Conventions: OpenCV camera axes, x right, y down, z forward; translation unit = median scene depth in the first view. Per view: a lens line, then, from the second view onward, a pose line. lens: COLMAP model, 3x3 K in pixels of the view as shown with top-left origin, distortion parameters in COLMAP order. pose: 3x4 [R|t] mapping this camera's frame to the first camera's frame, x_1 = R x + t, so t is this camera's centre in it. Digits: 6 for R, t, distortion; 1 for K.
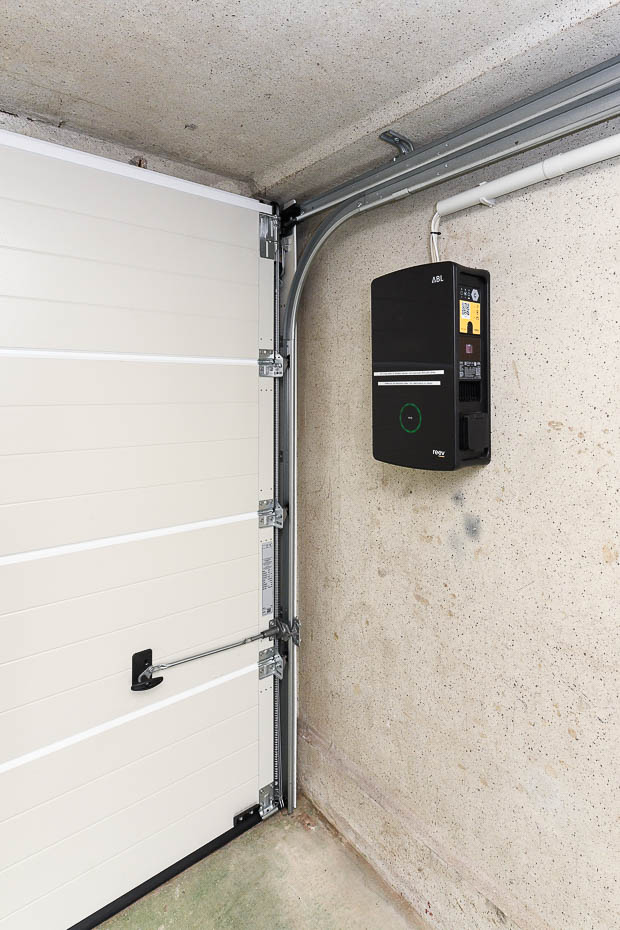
lens RADIAL K [[958.0, 0, 310.0], [0, 958.0, 465.0], [0, 0, 1]] dist [0.002908, -0.000803]
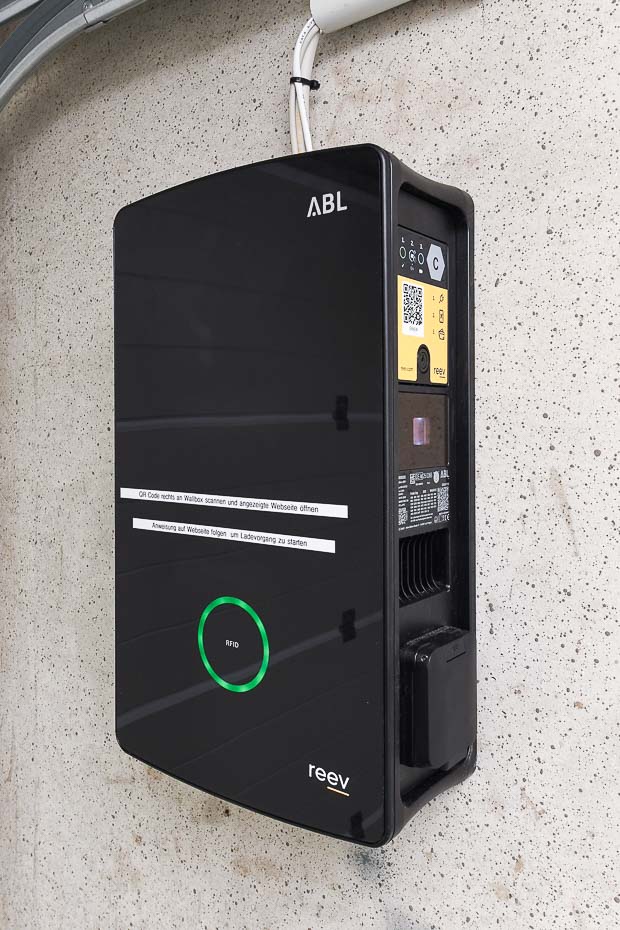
lens RADIAL K [[1384.3, 0, 310.0], [0, 1384.3, 465.0], [0, 0, 1]] dist [-0.003123, 0.007790]
pose [[0.983571, 0.009149, 0.180291, 0.047481], [-0.000954, 0.998965, -0.045485, -0.087634], [-0.180520, 0.044566, 0.982561, 0.549342]]
